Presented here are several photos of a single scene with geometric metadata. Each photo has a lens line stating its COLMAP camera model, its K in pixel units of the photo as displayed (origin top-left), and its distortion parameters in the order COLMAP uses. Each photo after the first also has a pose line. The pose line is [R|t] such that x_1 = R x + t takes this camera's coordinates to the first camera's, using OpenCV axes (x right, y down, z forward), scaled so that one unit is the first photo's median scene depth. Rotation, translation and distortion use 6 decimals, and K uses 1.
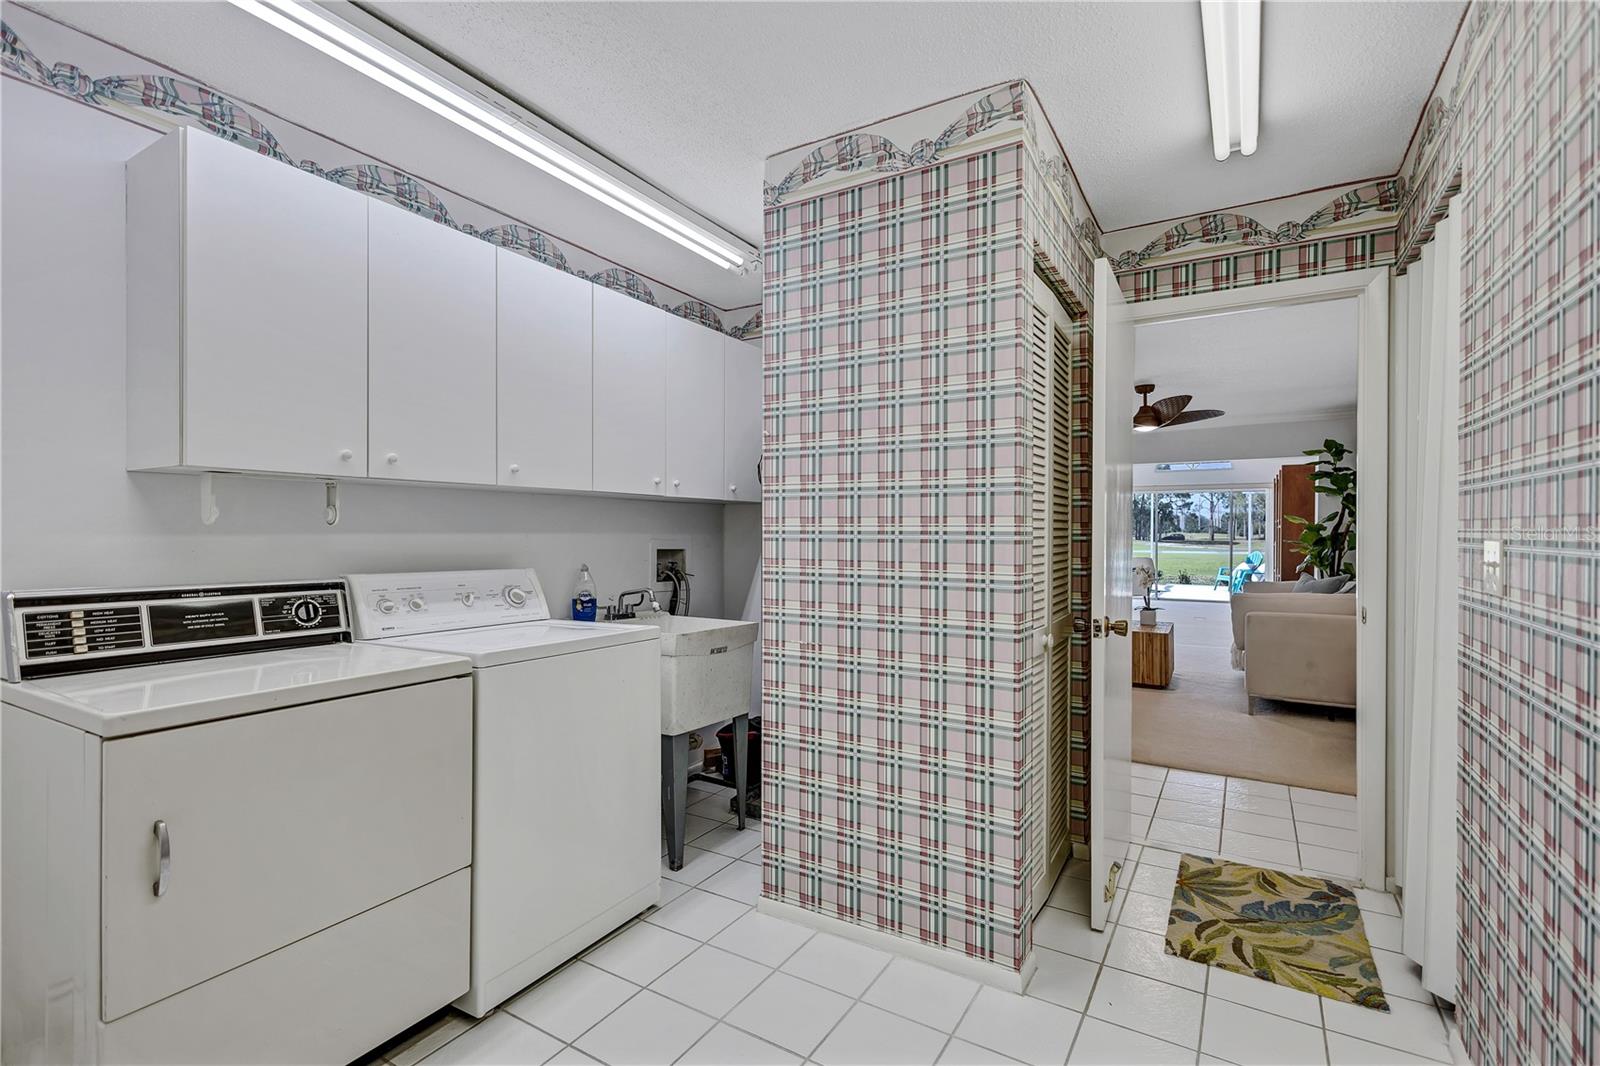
lens RADIAL K [[734.2, 0, 800.0], [0, 734.2, 533.0], [0, 0, 1]] dist [0.004027, -0.000030]
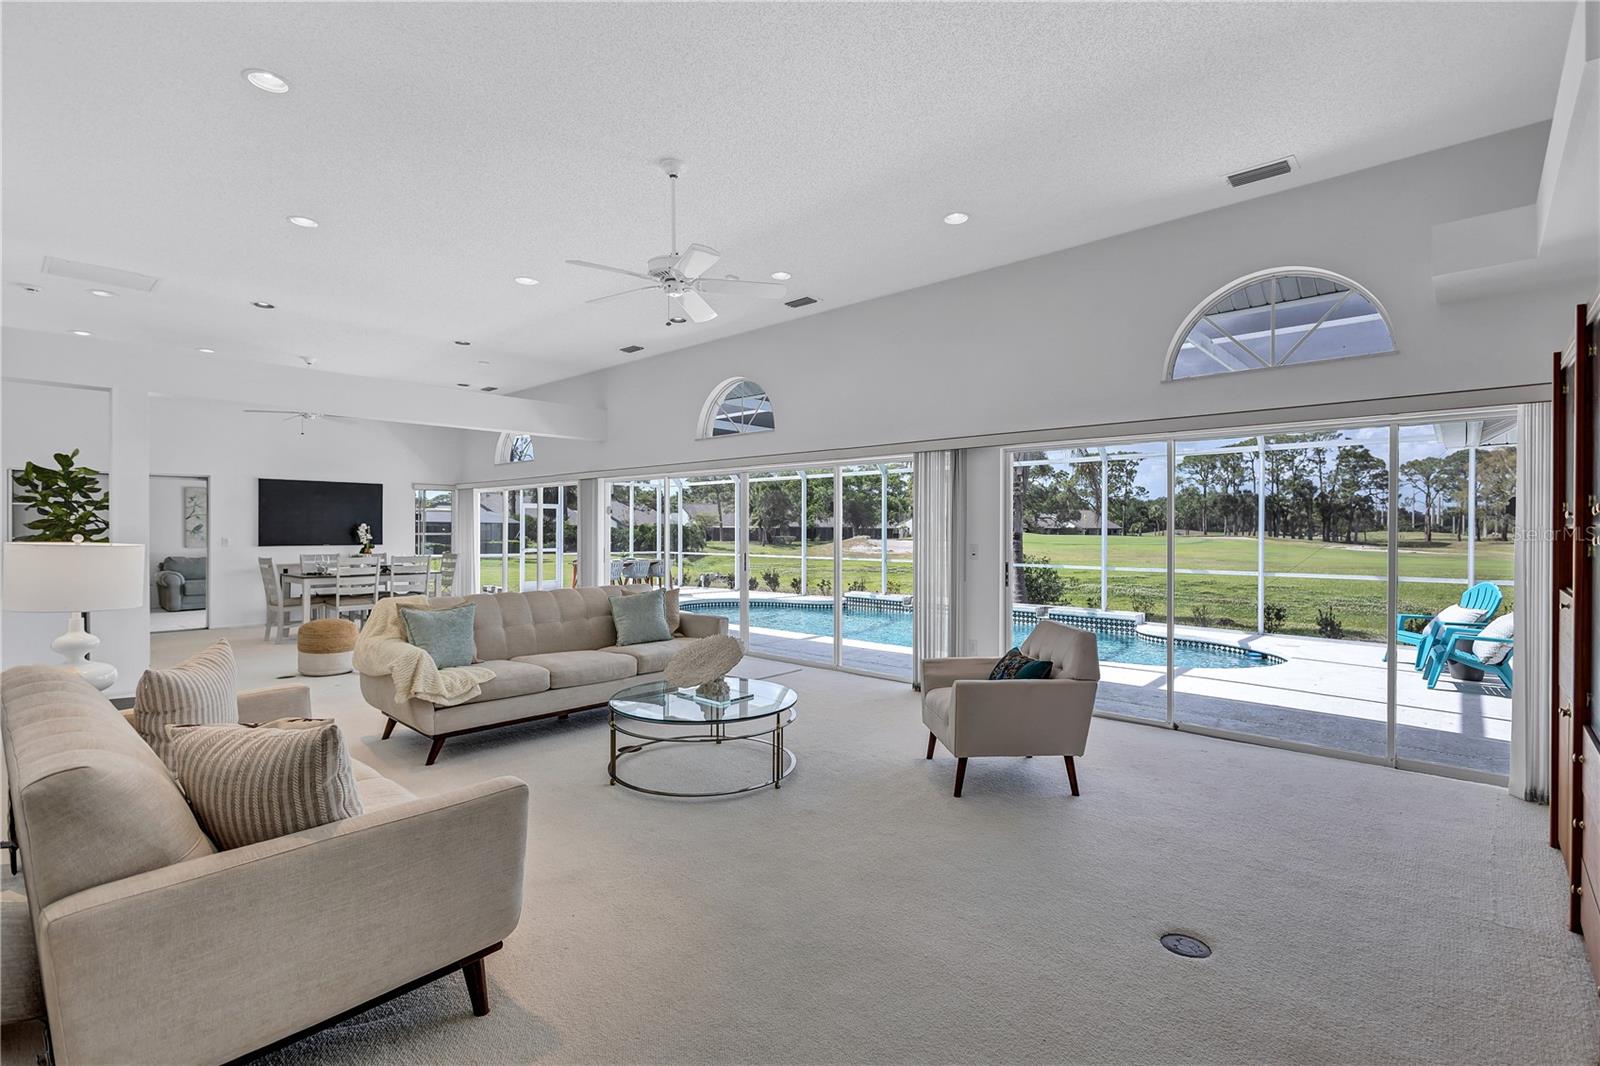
lens RADIAL K [[734.2, 0, 800.0], [0, 734.2, 533.0], [0, 0, 1]] dist [0.004027, -0.000030]
pose [[0.980266, -0.000018, -0.197681, 0.066817], [0.000213, 1.000000, 0.000966, 0.000267], [0.197681, -0.000989, 0.980266, 0.107019]]
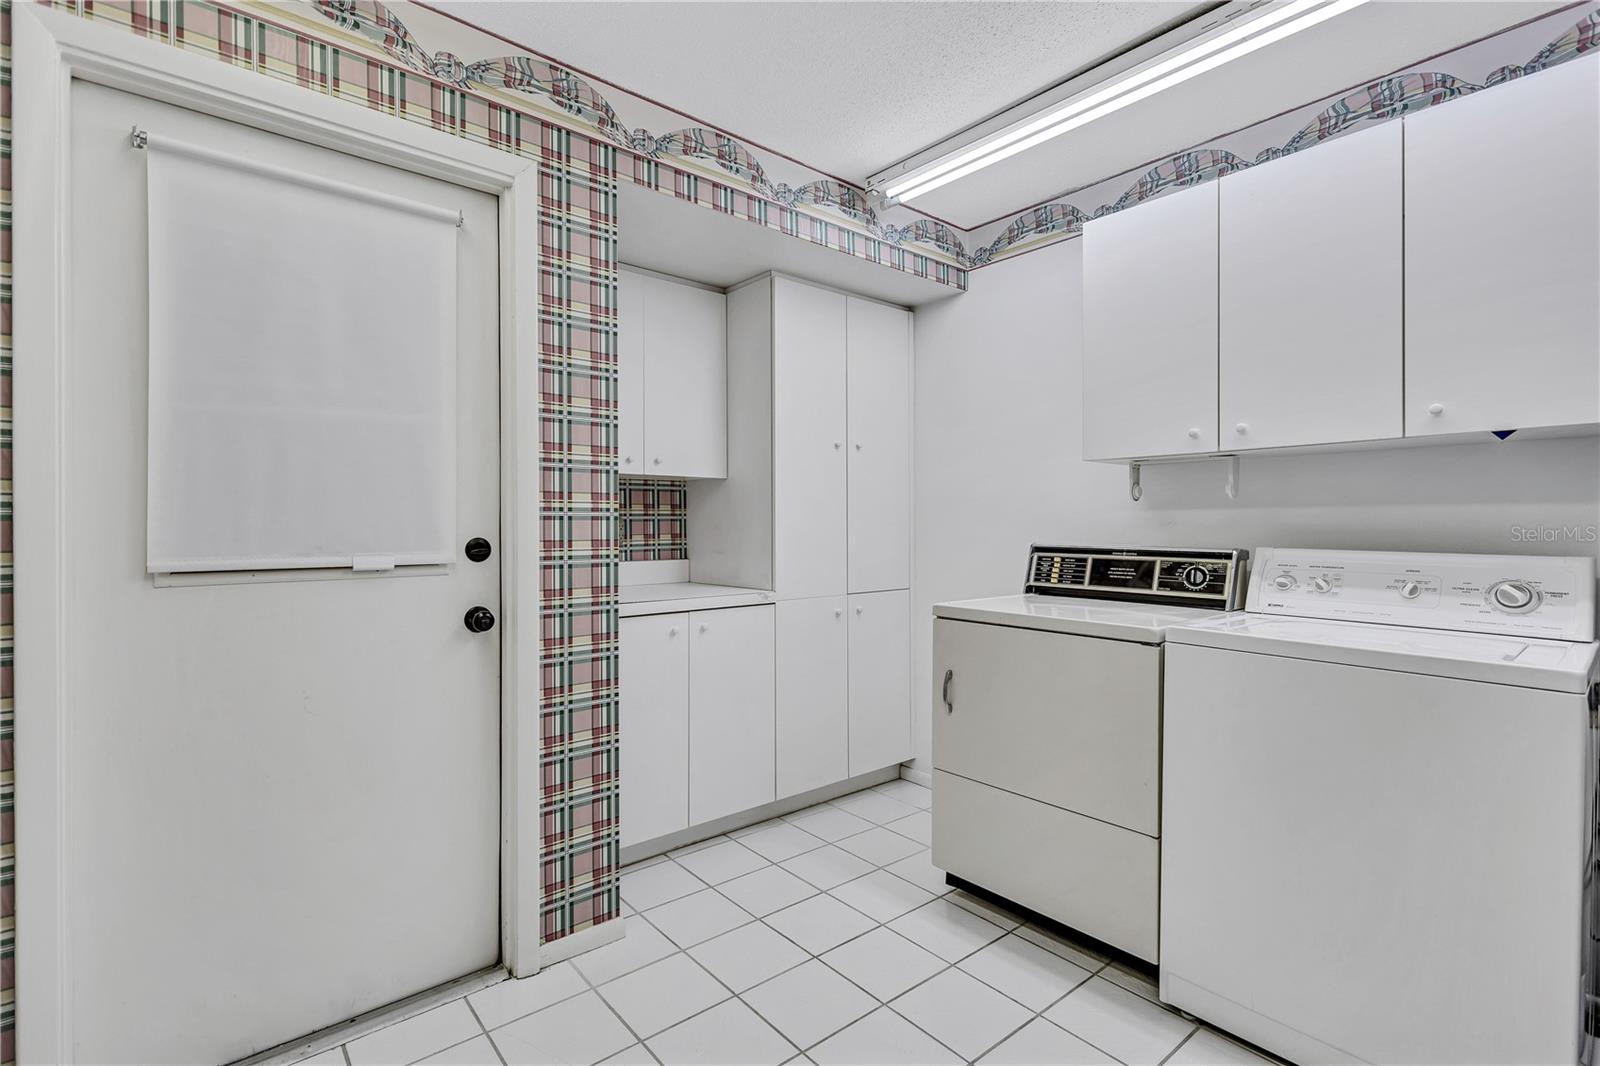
lens RADIAL K [[750.4, 0, 800.0], [0, 750.4, 533.0], [0, 0, 1]] dist [-0.016064, -0.000127]
pose [[-0.323616, 0.007888, -0.946155, 0.634351], [-0.002586, 0.999954, 0.009221, 0.033206], [0.946185, 0.005430, -0.323581, 0.839817]]
